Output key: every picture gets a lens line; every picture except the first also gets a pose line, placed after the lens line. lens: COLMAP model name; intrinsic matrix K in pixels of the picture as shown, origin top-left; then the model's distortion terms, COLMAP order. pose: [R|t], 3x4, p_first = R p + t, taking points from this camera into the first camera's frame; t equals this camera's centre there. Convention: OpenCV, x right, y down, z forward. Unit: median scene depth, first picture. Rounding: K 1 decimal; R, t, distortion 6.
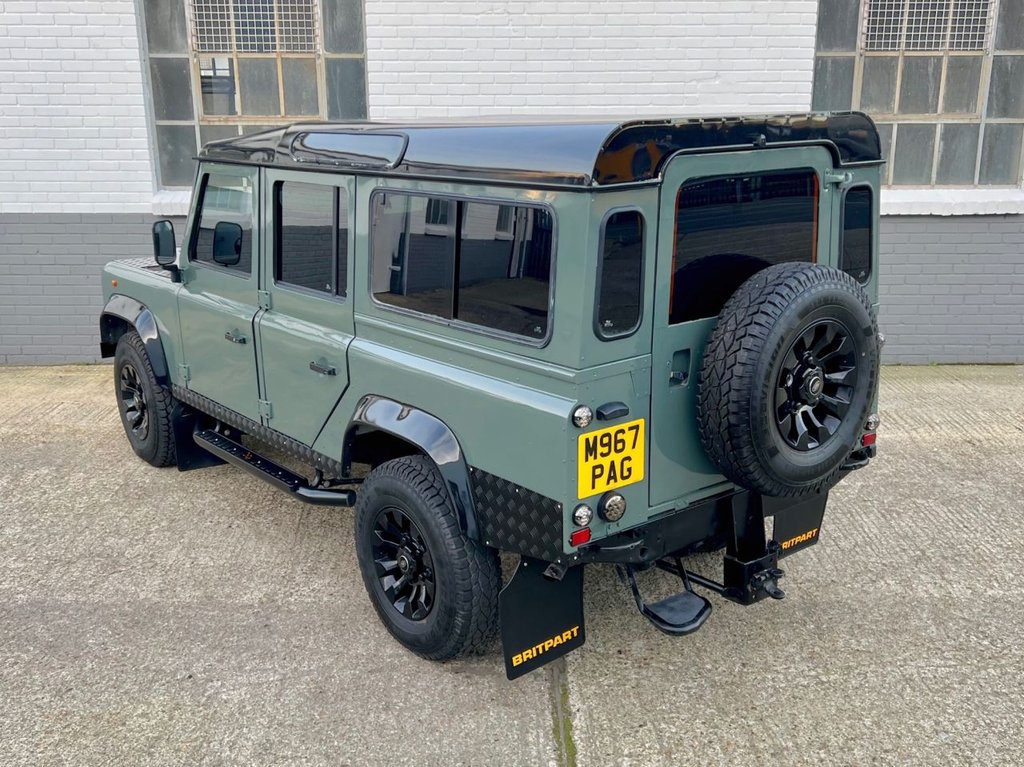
lens RADIAL K [[1034.5, 0, 526.4], [0, 1034.5, 389.7], [0, 0, 1]] dist [0.065905, -0.109248]
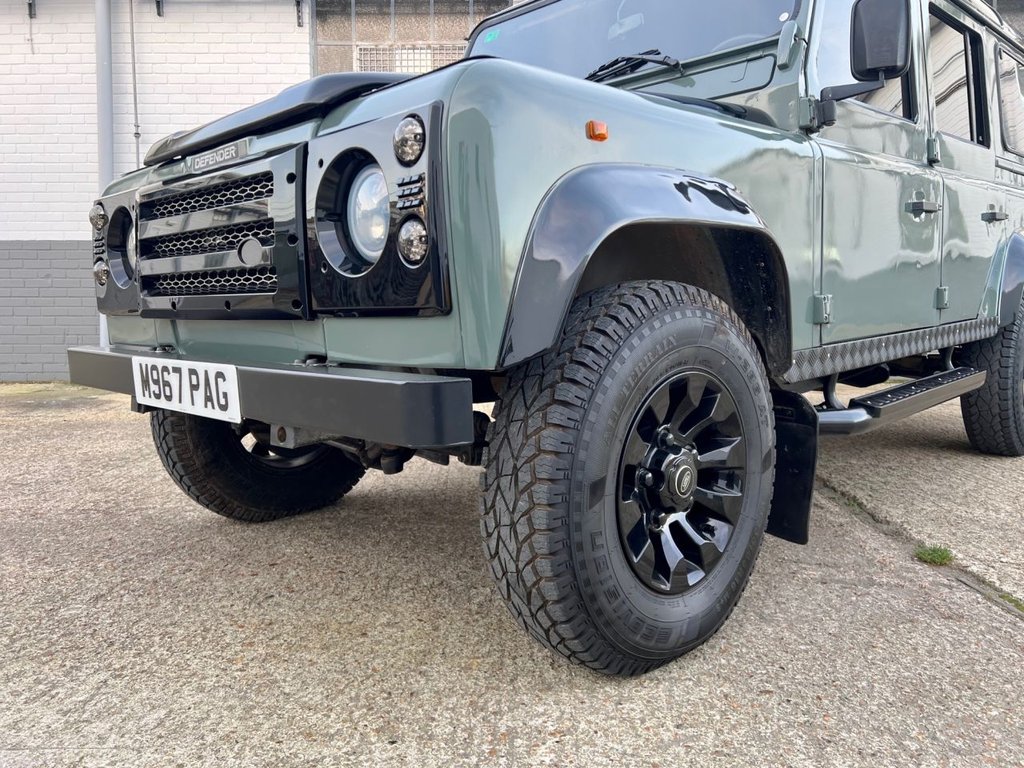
lens RADIAL K [[757.7, 0, 521.7], [0, 757.7, 366.4], [0, 0, 1]] dist [0.043610, -0.040551]
pose [[0.999970, -0.000935, -0.007638, -0.138355], [-0.000536, 0.981705, -0.190406, 0.119928], [0.007676, 0.190404, 0.981676, 0.249934]]
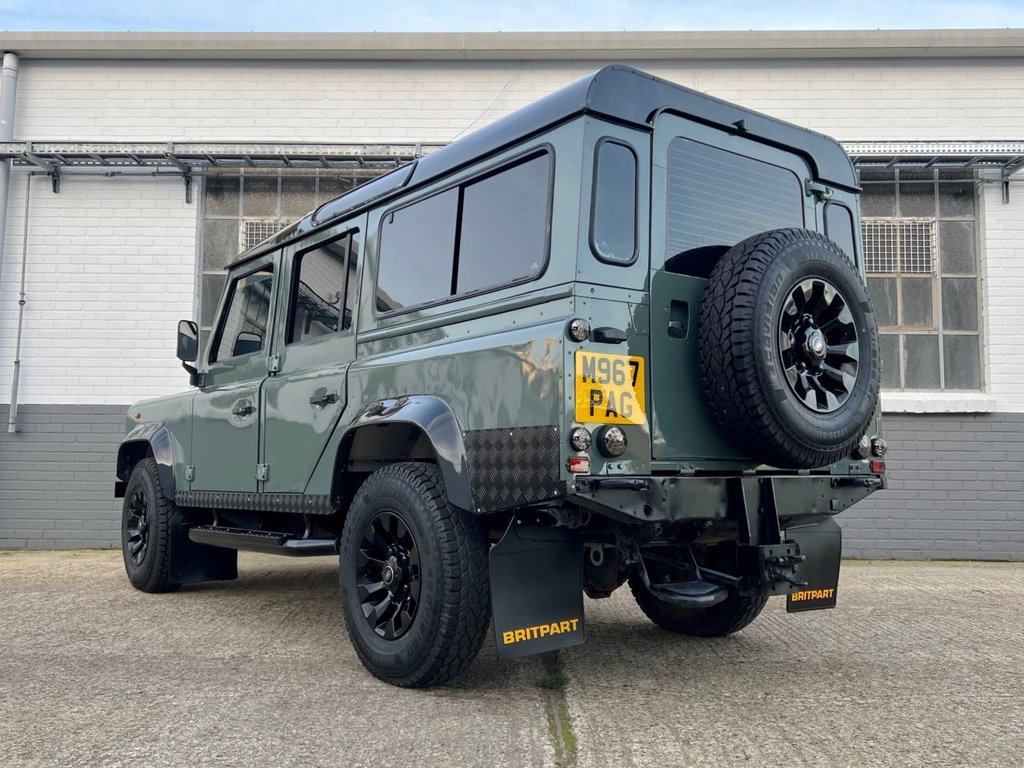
lens RADIAL K [[929.7, 0, 512.1], [0, 929.7, 380.5], [0, 0, 1]] dist [0.035784, -0.030400]
pose [[0.999723, 0.008807, -0.021805, 0.004492], [-0.016063, 0.932944, -0.359662, 0.160950], [0.017175, 0.359913, 0.932828, 0.086915]]
